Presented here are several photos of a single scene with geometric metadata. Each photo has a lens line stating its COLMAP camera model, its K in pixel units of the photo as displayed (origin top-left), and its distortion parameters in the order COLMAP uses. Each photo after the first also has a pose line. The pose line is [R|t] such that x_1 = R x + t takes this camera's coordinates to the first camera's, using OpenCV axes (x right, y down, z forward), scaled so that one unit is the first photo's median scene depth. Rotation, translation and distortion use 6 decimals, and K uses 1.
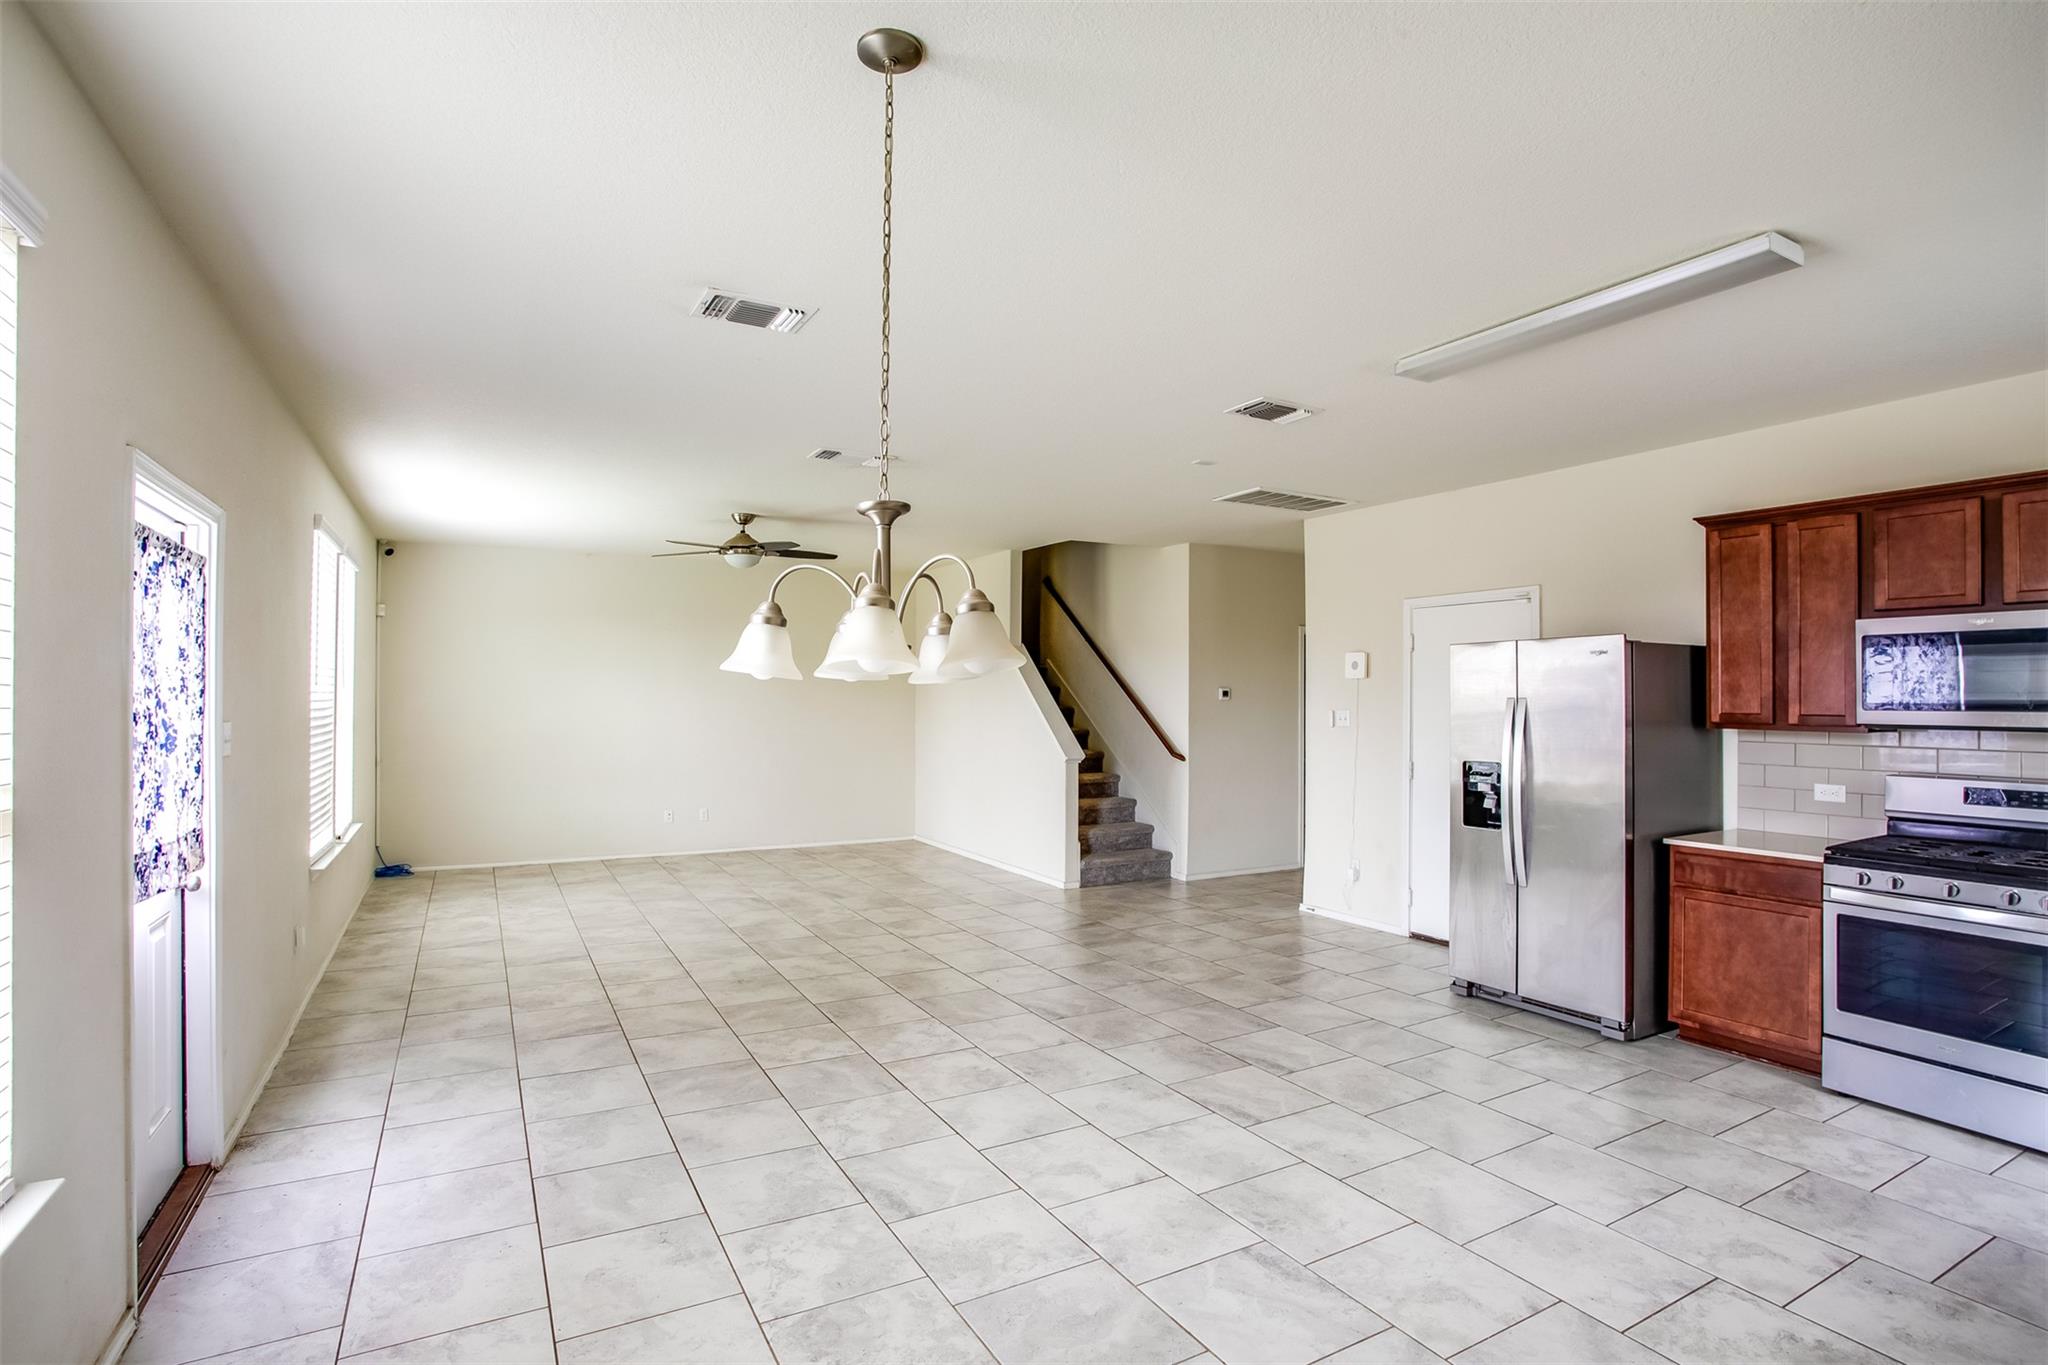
lens RADIAL K [[997.0, 0, 1016.9], [0, 997.0, 690.6], [0, 0, 1]] dist [-0.079463, 0.033237]
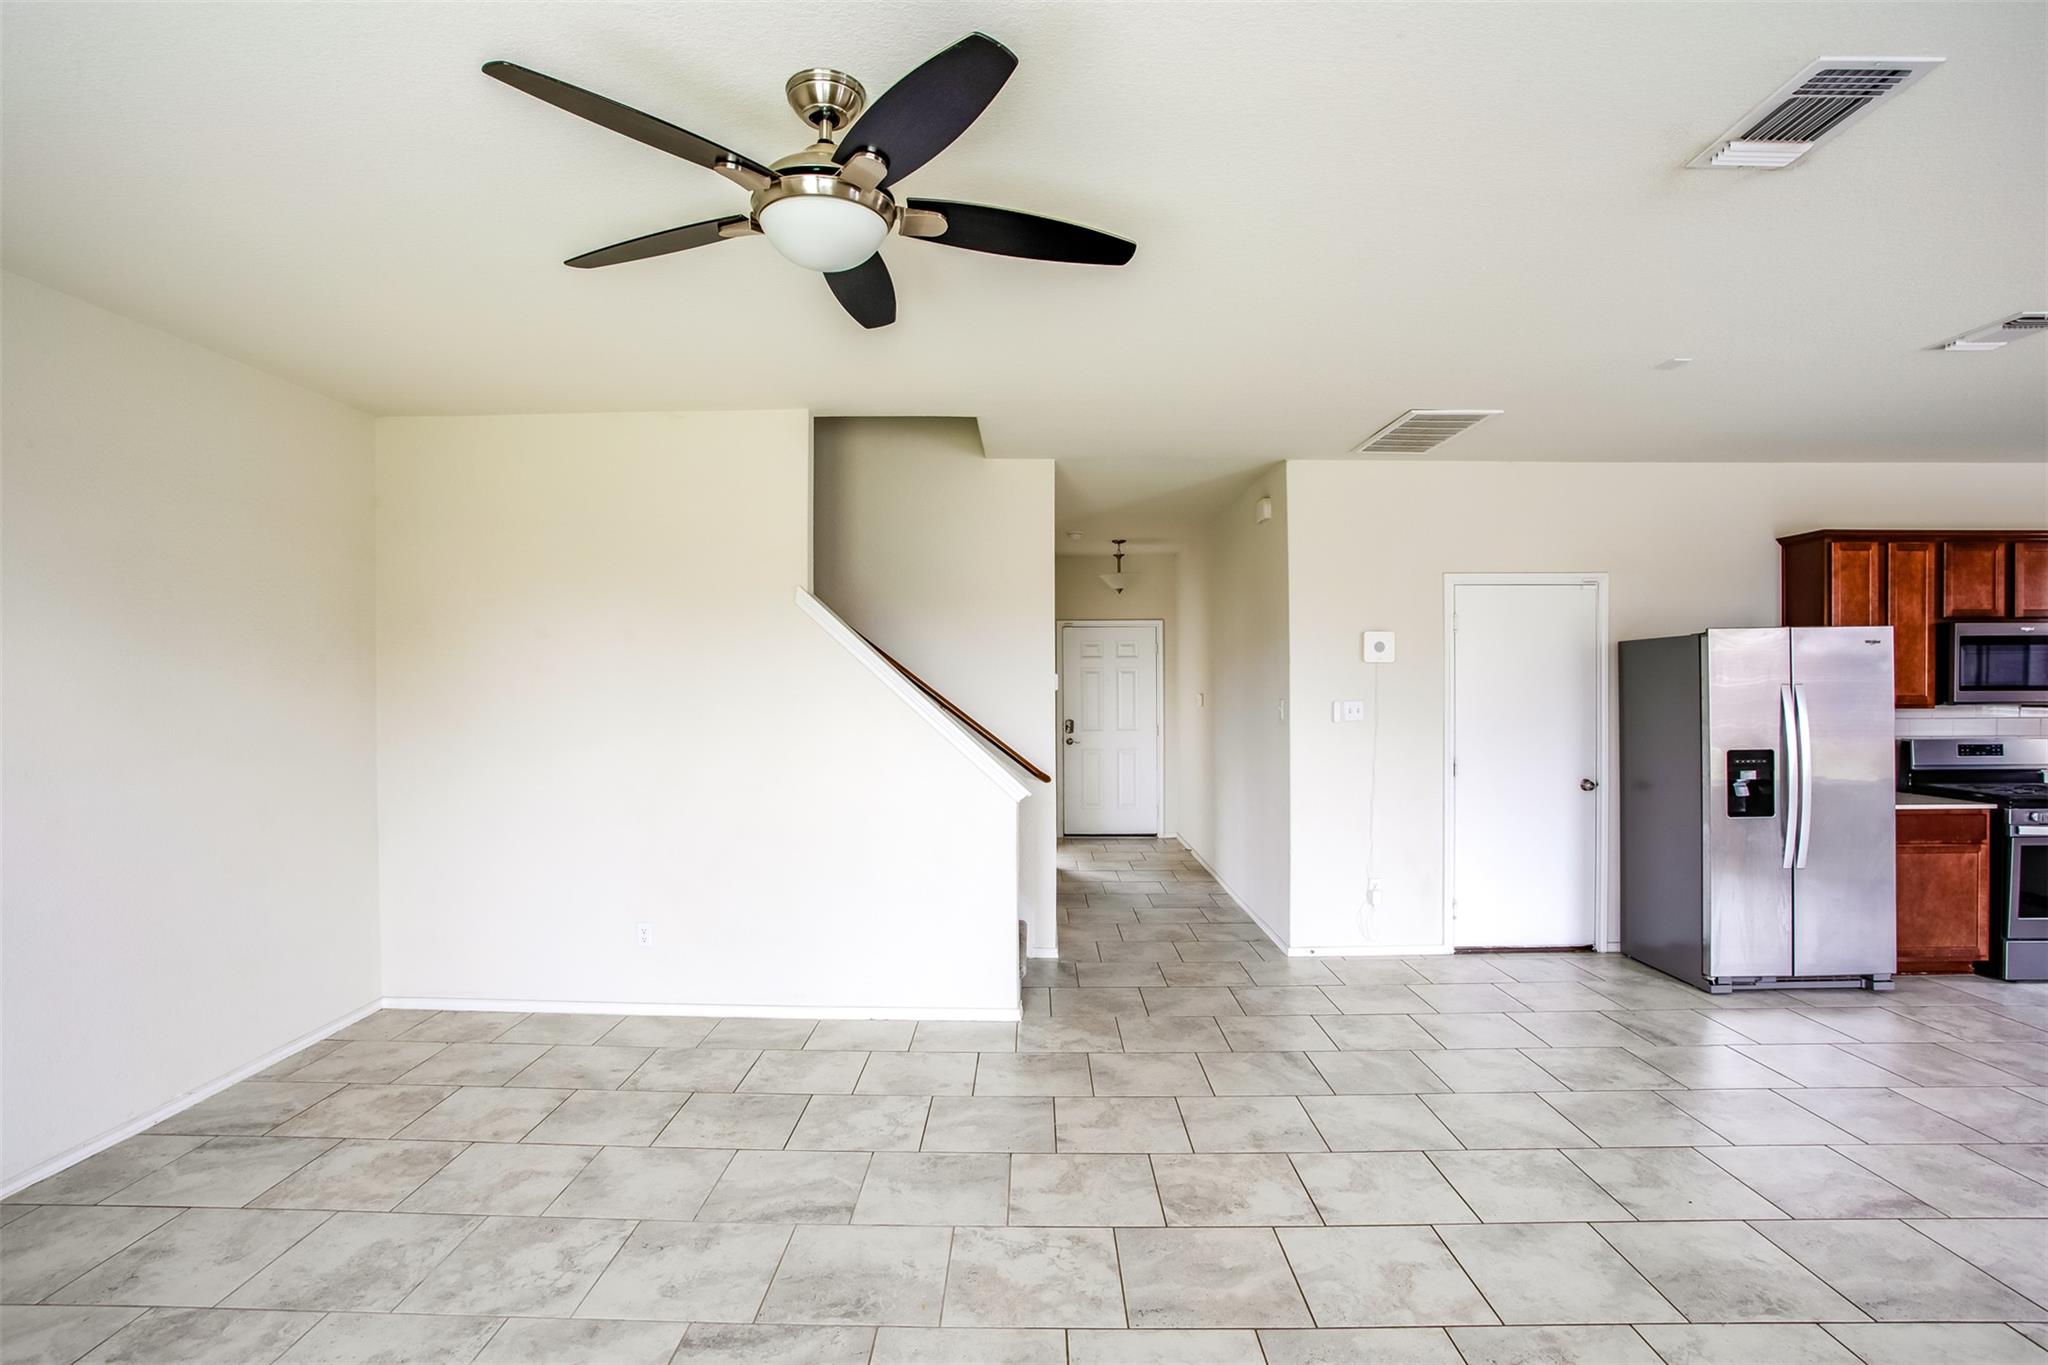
lens RADIAL K [[997.0, 0, 1016.9], [0, 997.0, 690.6], [0, 0, 1]] dist [-0.079463, 0.033237]
pose [[0.500023, -0.011766, 0.865932, -0.791965], [0.001858, 0.999920, 0.012514, 0.000275], [-0.866010, -0.004648, 0.500005, 1.262686]]
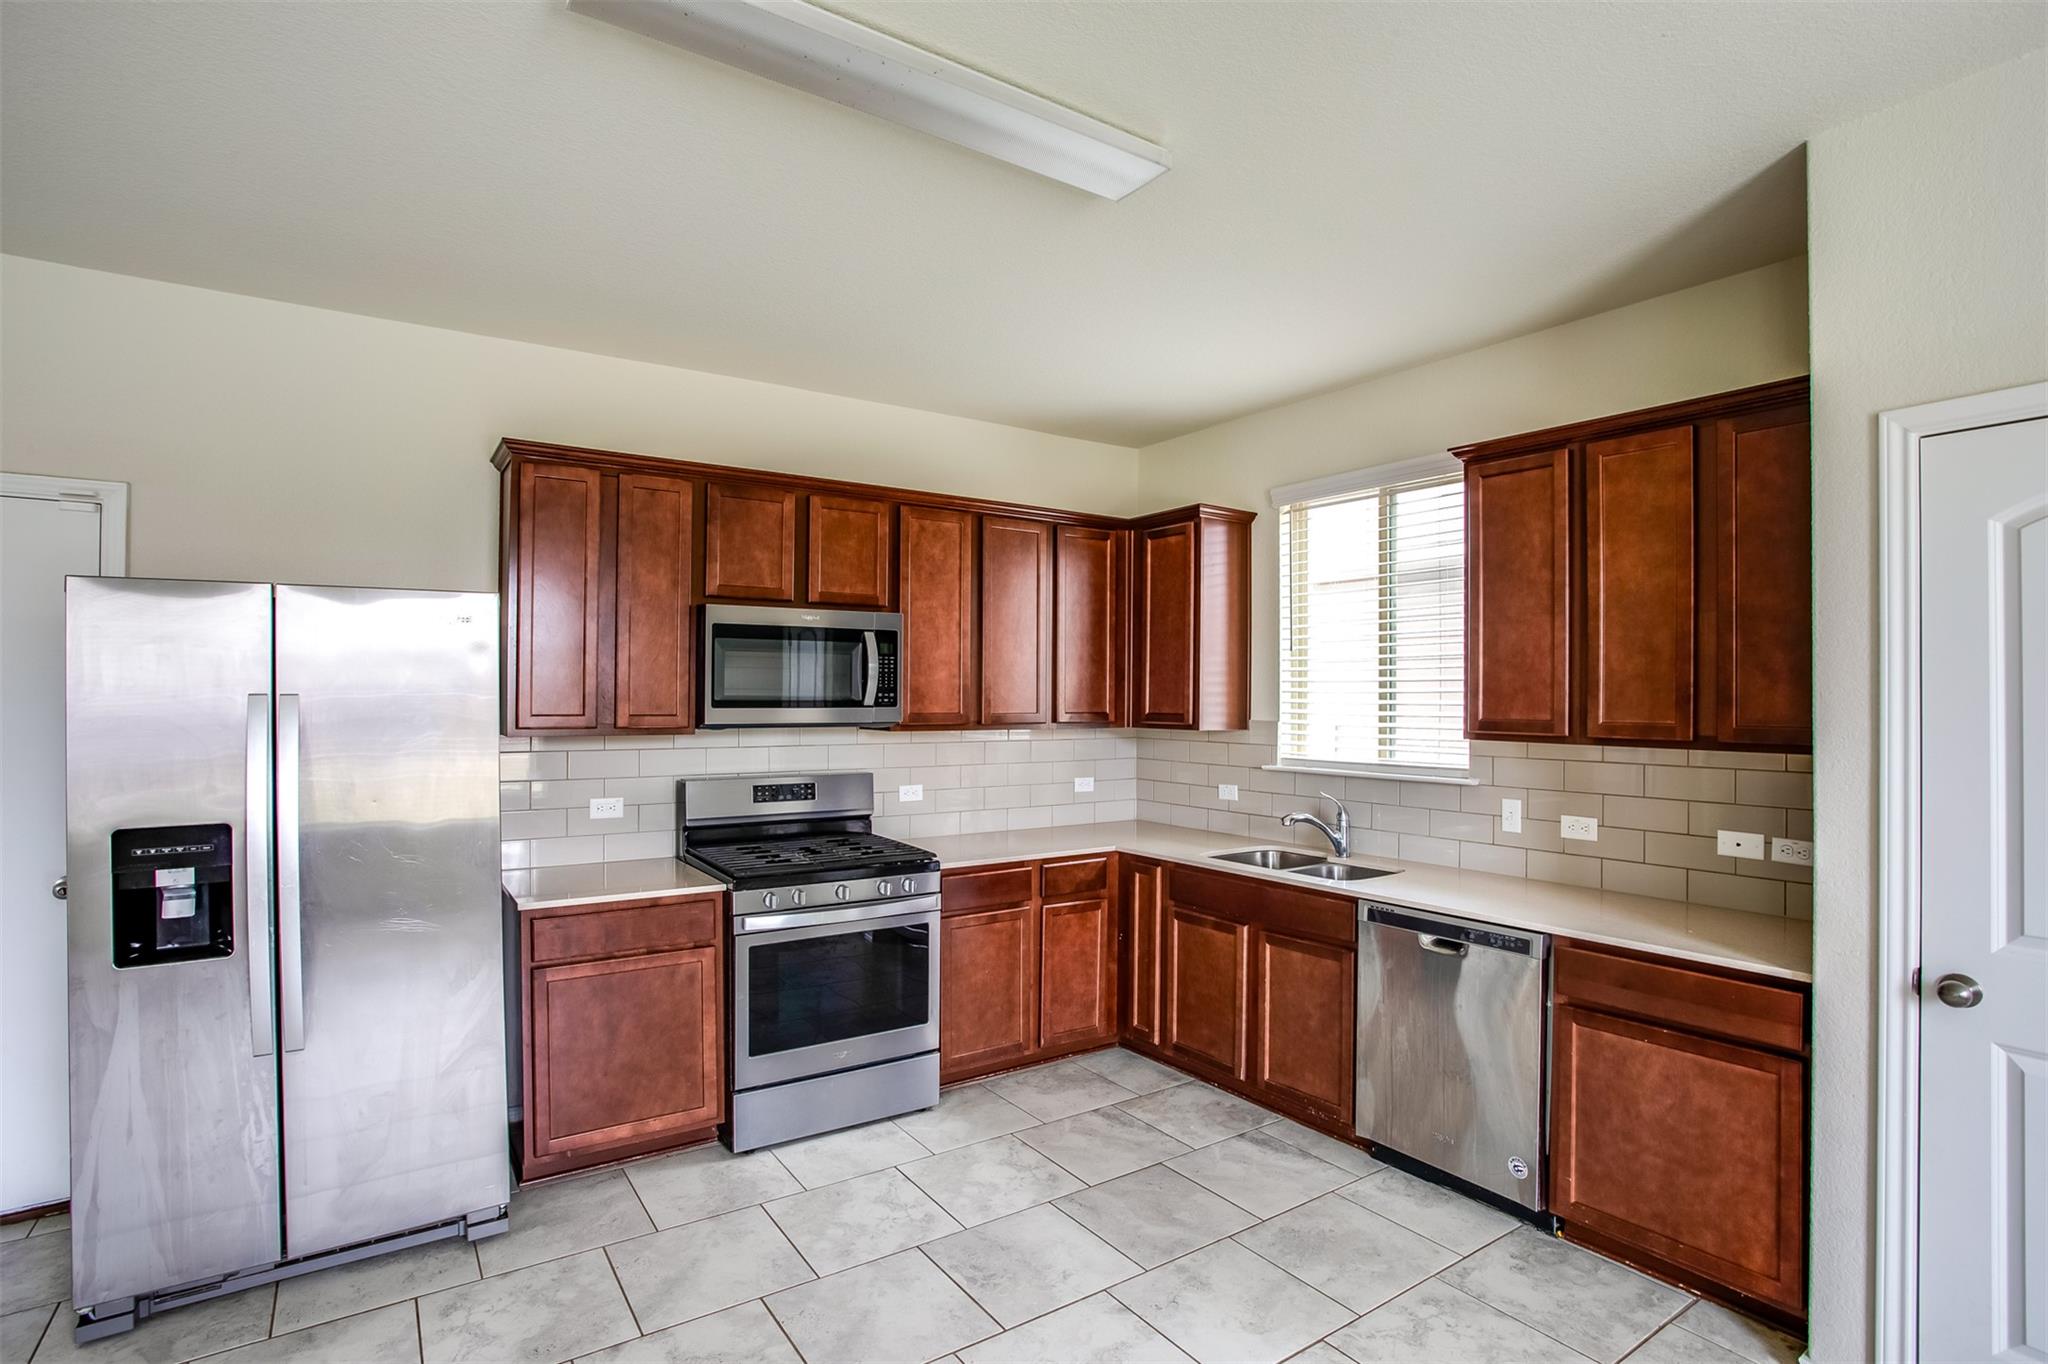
lens RADIAL K [[997.0, 0, 1016.9], [0, 997.0, 690.1], [0, 0, 1]] dist [-0.079463, 0.033237]
pose [[-0.089270, 0.003399, 0.996002, -0.035206], [-0.008668, 0.999954, -0.004189, 0.004444], [-0.995970, -0.009007, -0.089236, 0.686963]]
